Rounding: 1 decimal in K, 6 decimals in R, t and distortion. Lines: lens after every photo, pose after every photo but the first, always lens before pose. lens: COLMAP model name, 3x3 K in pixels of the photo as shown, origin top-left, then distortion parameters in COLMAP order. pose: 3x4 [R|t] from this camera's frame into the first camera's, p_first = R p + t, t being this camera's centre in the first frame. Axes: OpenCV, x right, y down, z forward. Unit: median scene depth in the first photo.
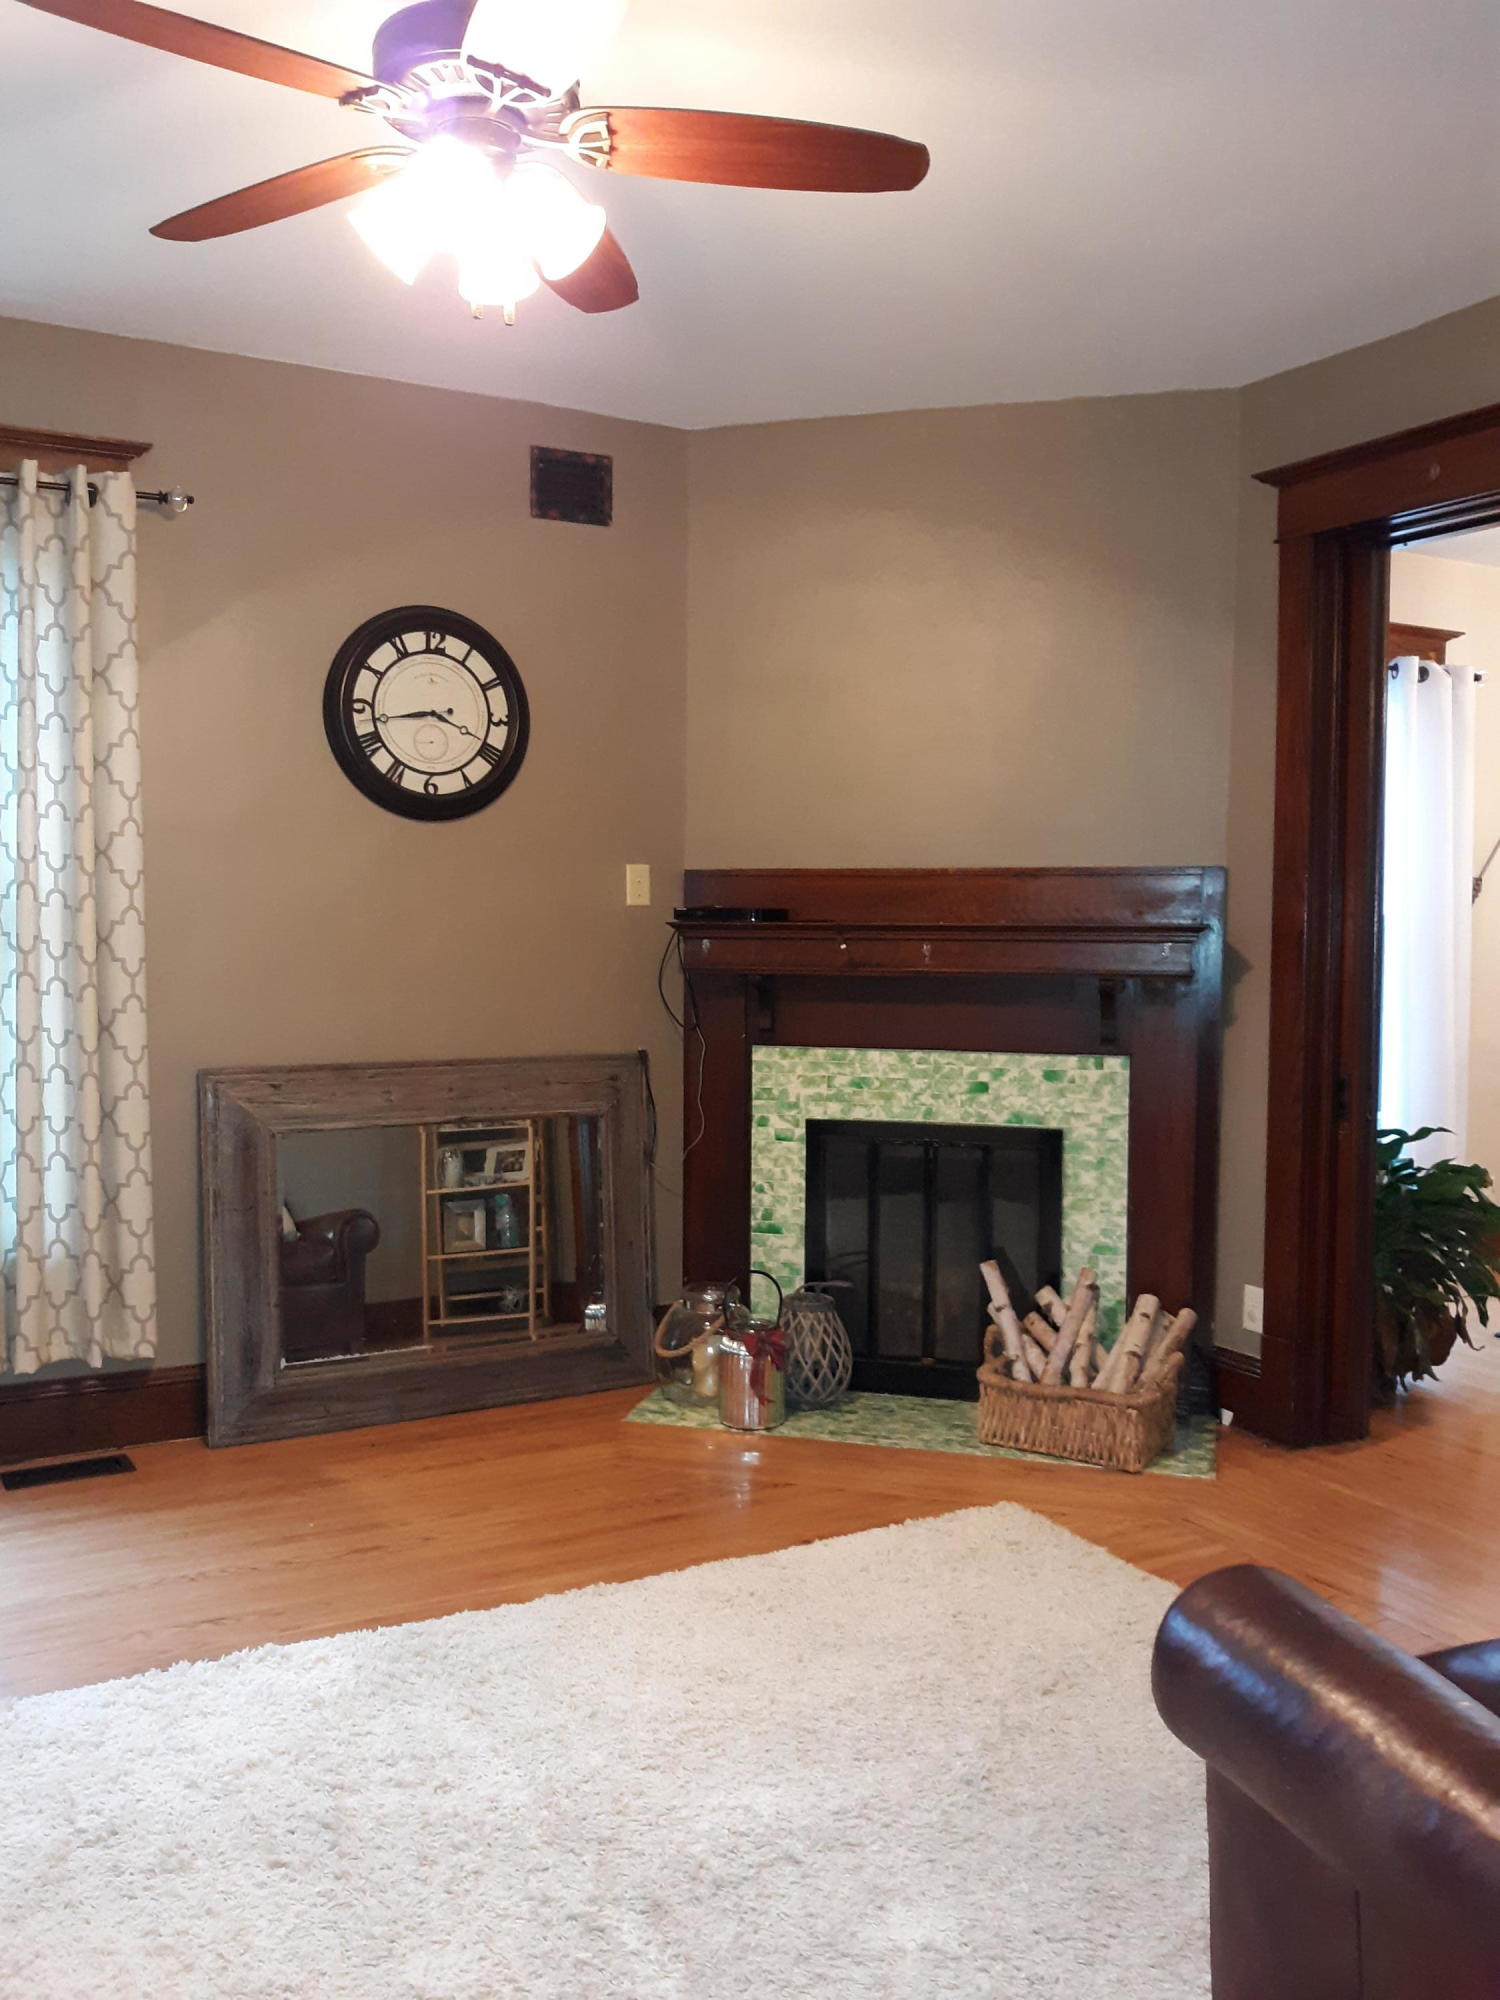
lens RADIAL K [[1602.0, 0, 750.0], [0, 1602.0, 1000.0], [0, 0, 1]] dist [0.087934, -0.001315]
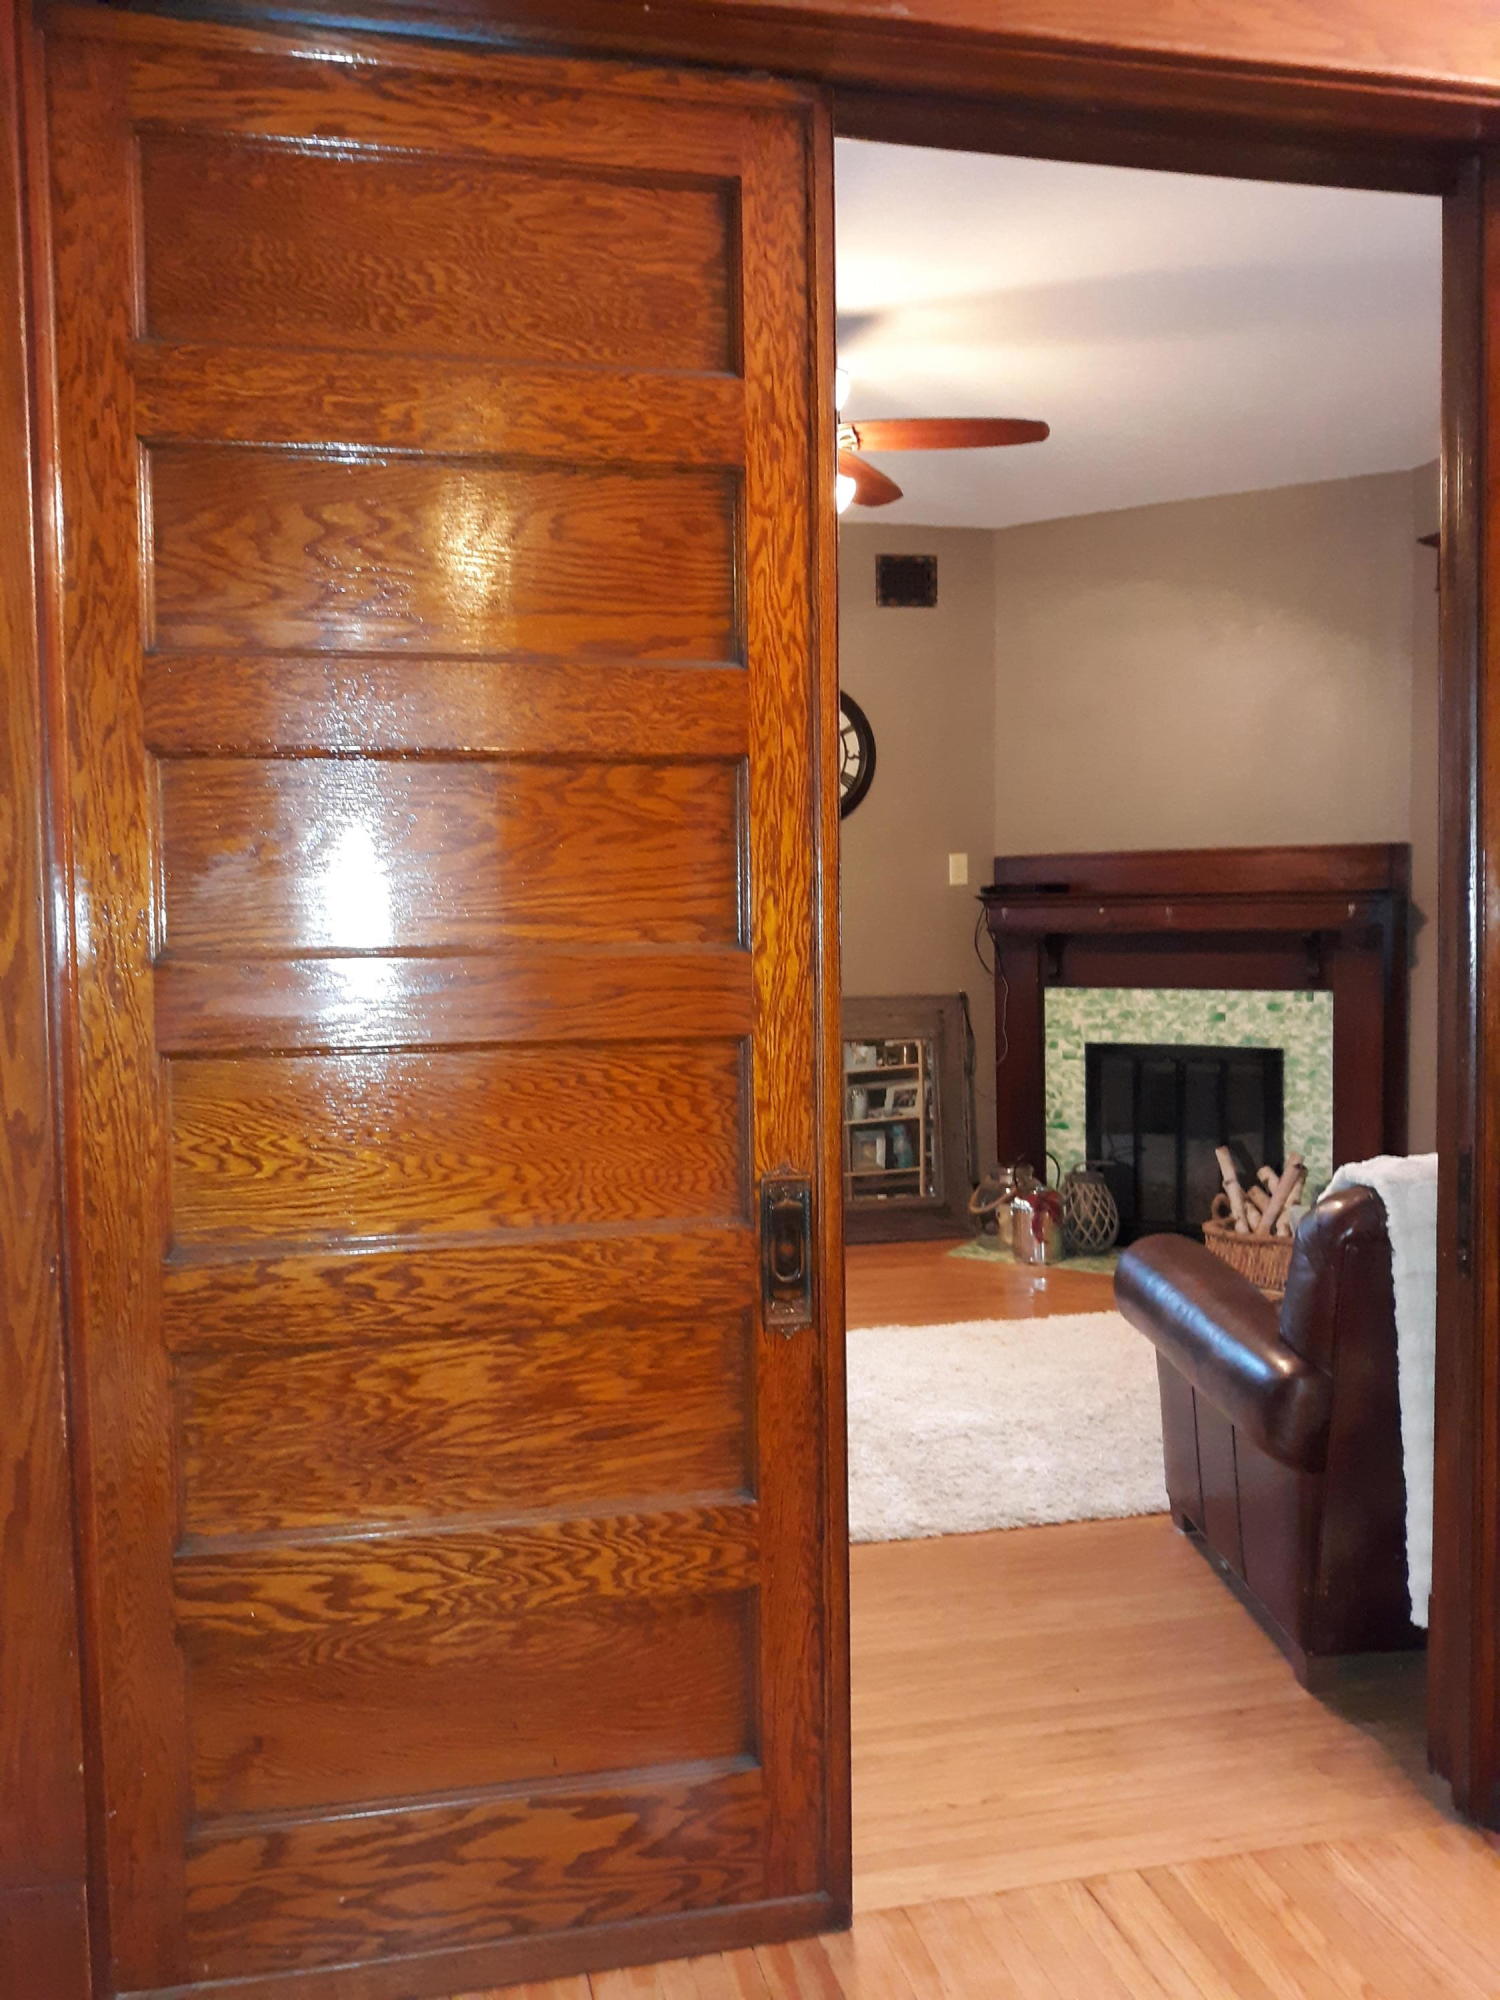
lens RADIAL K [[1475.9, 0, 750.0], [0, 1475.9, 1000.0], [0, 0, 1]] dist [0.001197, 0.000440]
pose [[0.962564, -0.008183, -0.270930, 0.101522], [0.013095, 0.999781, 0.016326, 0.016084], [0.270737, -0.019263, 0.962461, -0.255897]]
